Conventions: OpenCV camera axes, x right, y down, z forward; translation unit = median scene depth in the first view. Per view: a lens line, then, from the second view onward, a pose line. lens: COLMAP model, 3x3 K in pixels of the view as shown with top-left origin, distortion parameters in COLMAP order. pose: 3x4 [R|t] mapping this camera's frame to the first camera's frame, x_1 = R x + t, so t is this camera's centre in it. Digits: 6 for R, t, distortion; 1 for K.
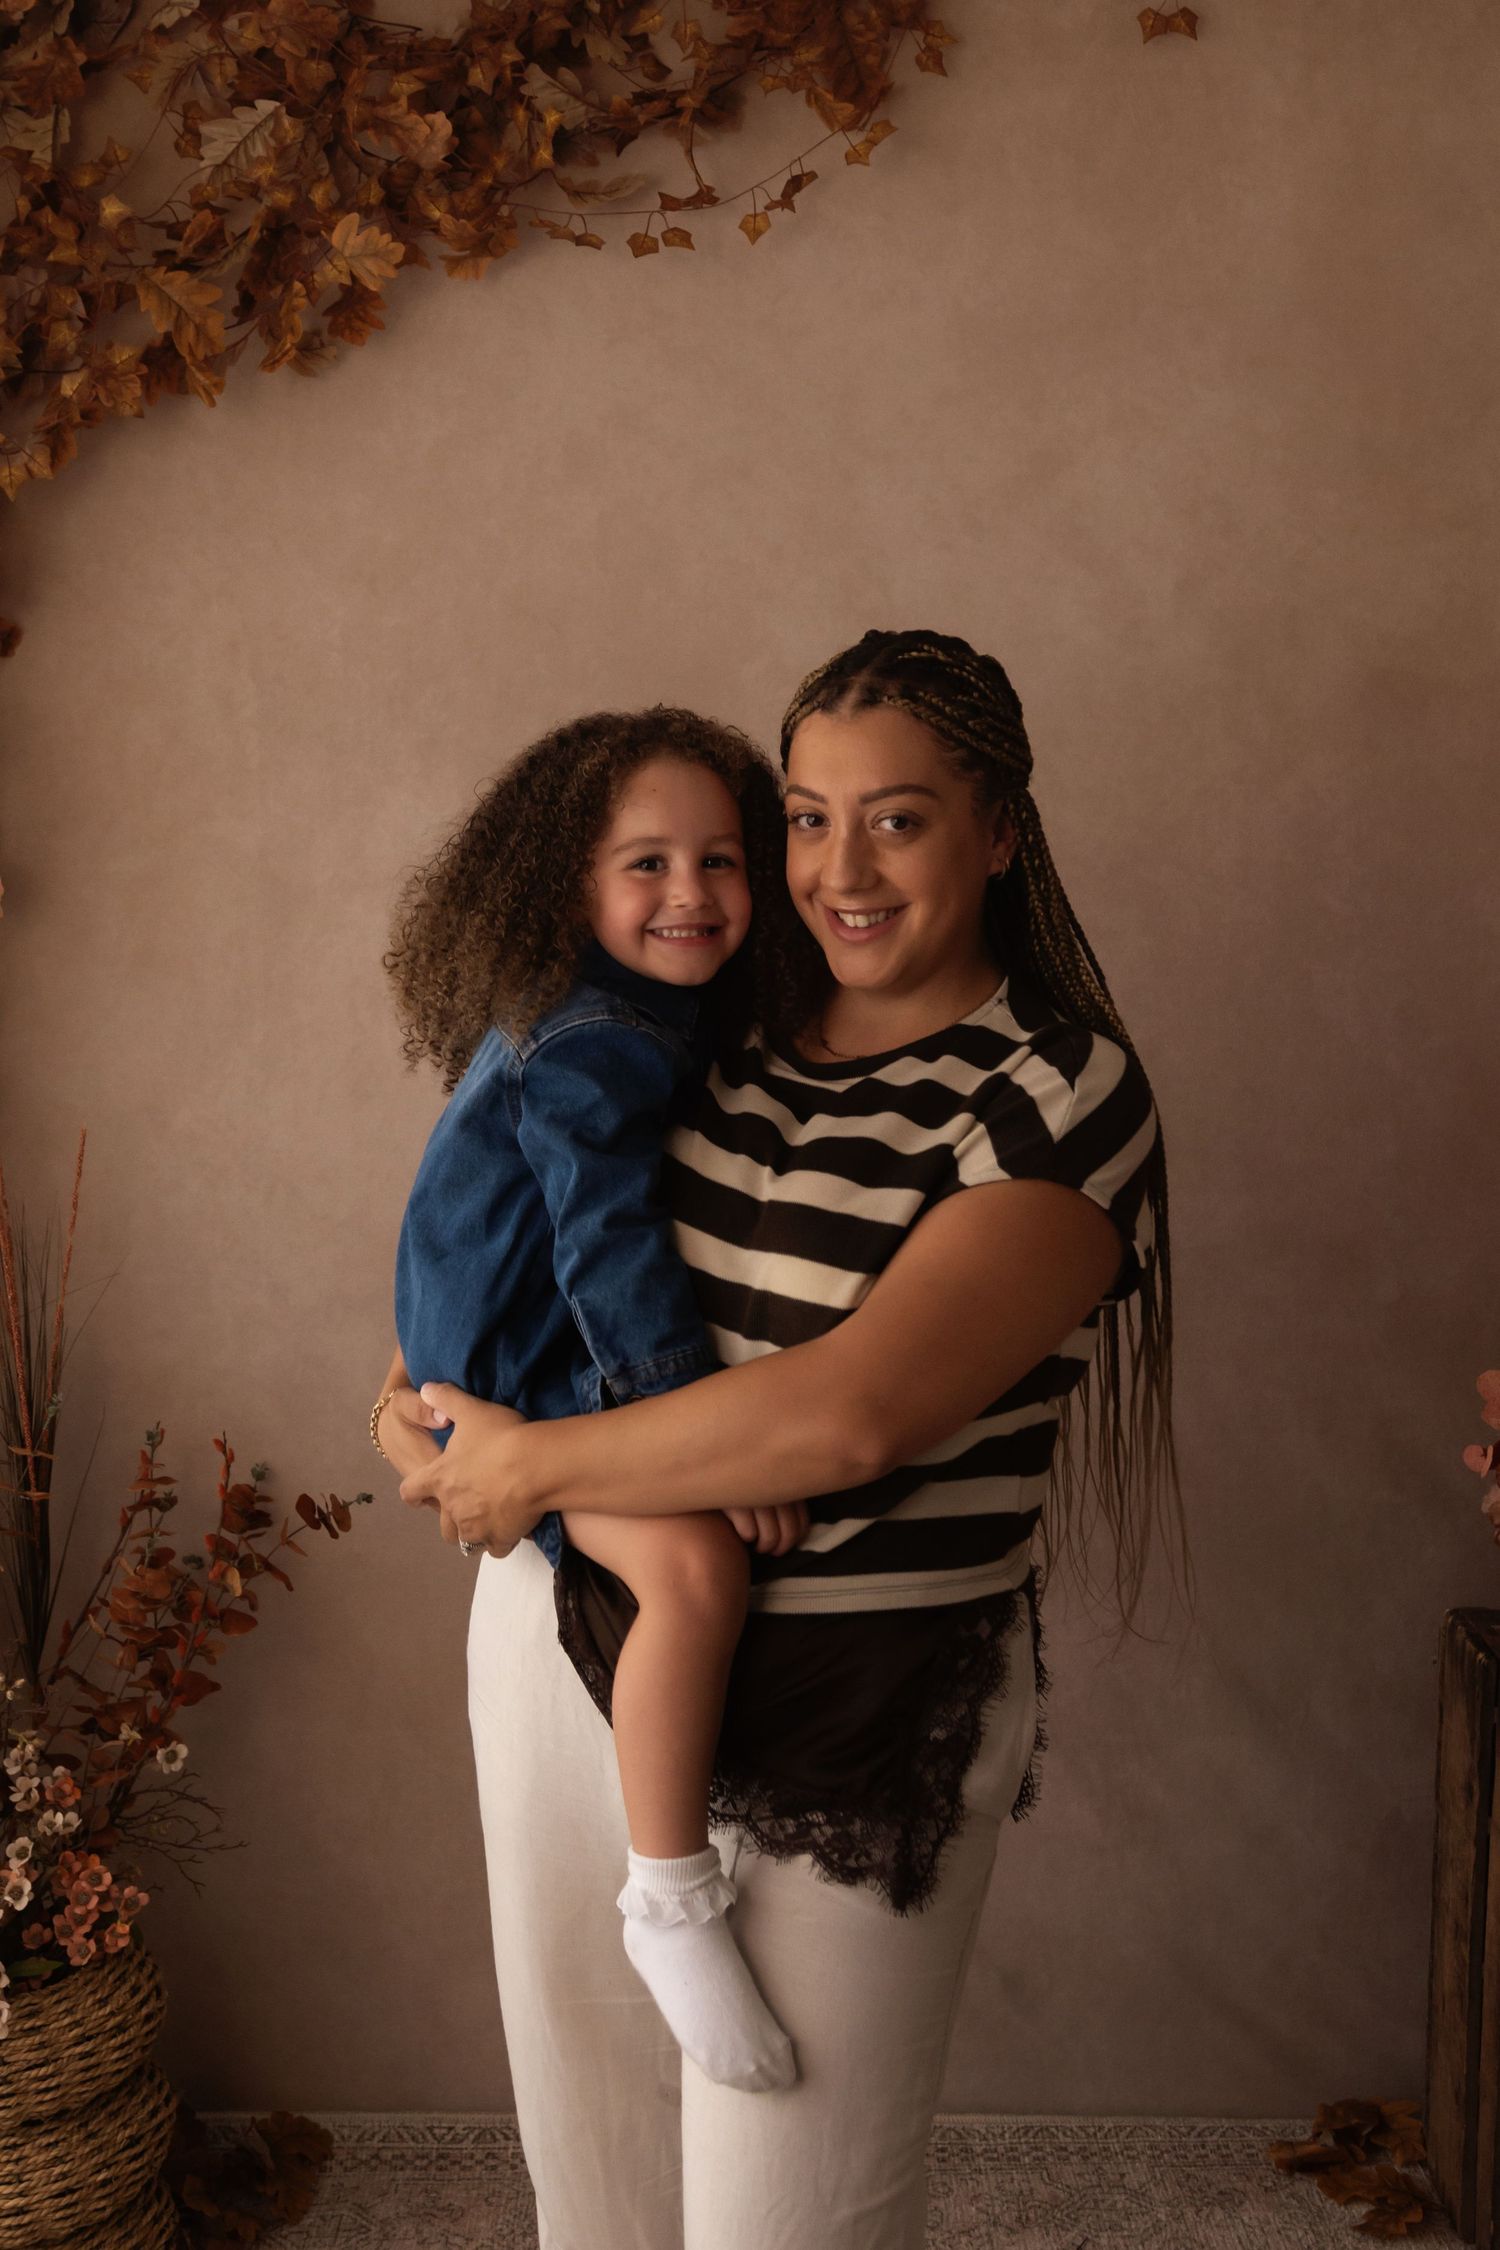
lens RADIAL K [[2840.8, 0, 680.4], [0, 2840.8, 901.7], [0, 0, 1]] dist [-0.009670, 0.014762]
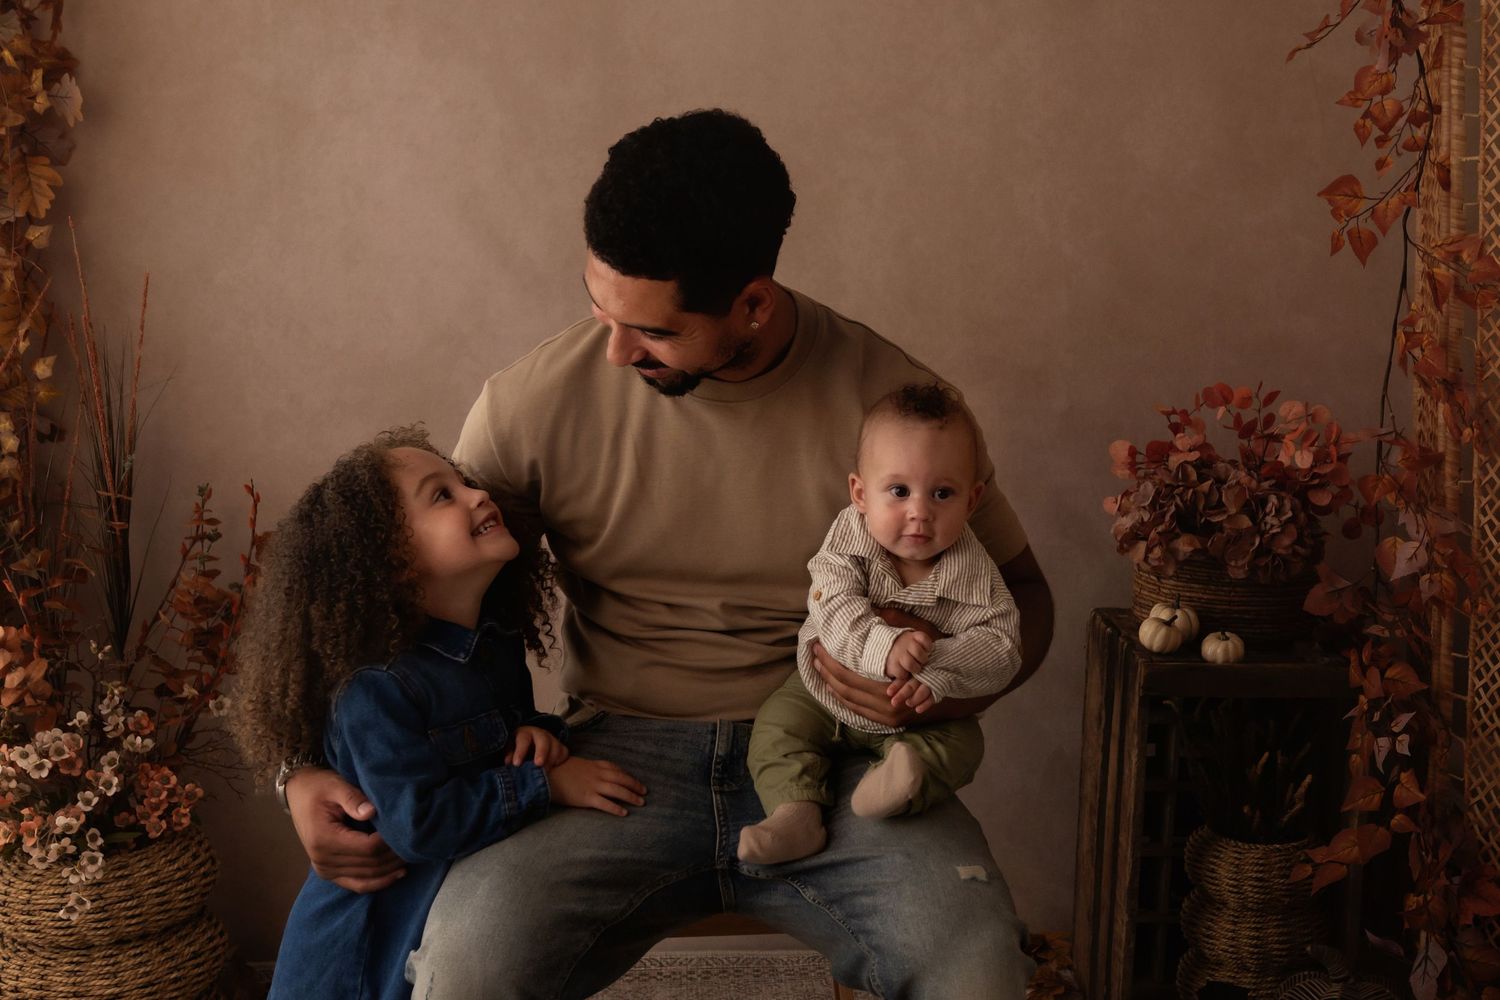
lens RADIAL K [[2062.1, 0, 890.9], [0, 2062.1, 521.4], [0, 0, 1]] dist [-0.012407, 0.040770]
pose [[0.993502, -0.001719, 0.113803, 0.040457], [-0.010083, 0.994625, 0.103049, 0.093671], [-0.113369, -0.103527, 0.988145, -0.066340]]
